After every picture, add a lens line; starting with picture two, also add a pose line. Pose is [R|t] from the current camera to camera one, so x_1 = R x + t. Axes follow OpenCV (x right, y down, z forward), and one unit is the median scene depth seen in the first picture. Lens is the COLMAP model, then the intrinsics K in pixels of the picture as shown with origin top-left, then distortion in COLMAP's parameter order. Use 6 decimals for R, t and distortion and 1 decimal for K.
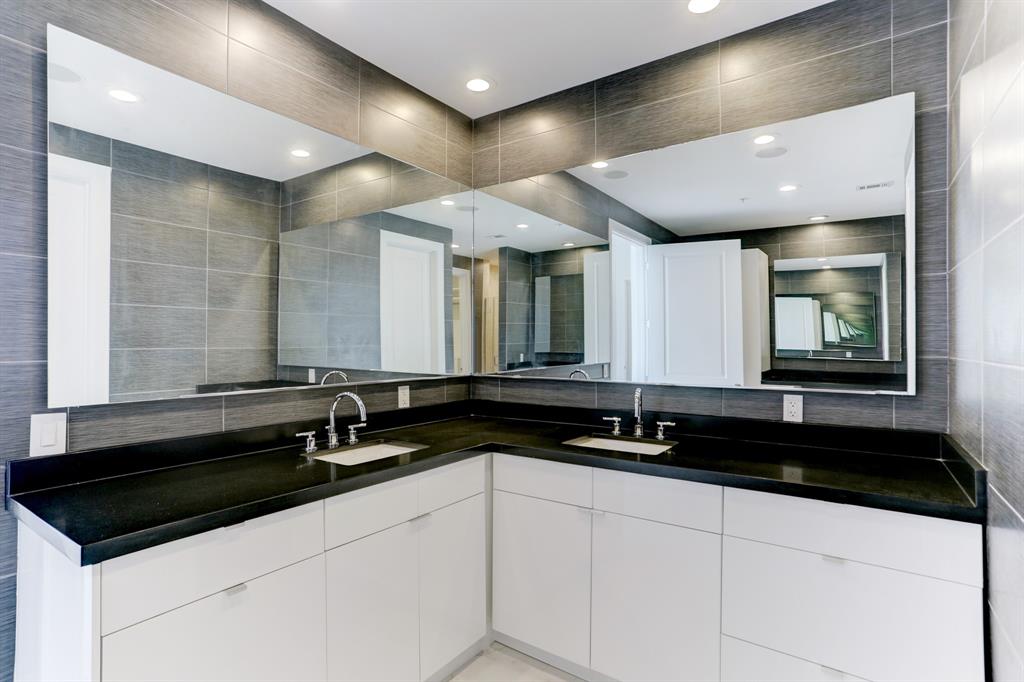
lens RADIAL K [[503.5, 0, 508.4], [0, 503.5, 340.5], [0, 0, 1]] dist [0.002240, 0.000113]
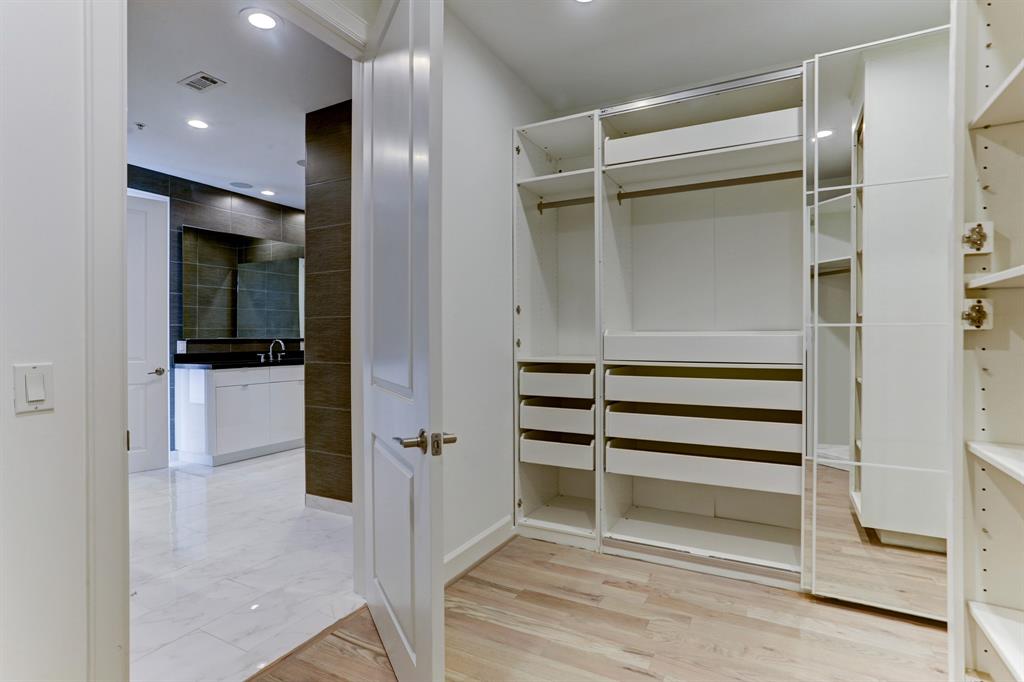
lens RADIAL K [[503.5, 0, 517.8], [0, 503.5, 338.8], [0, 0, 1]] dist [0.002240, 0.000113]
pose [[0.991740, -0.001565, 0.128252, 0.300757], [0.000512, 0.999966, 0.008244, 0.036446], [-0.128260, -0.008110, 0.991707, -0.902289]]
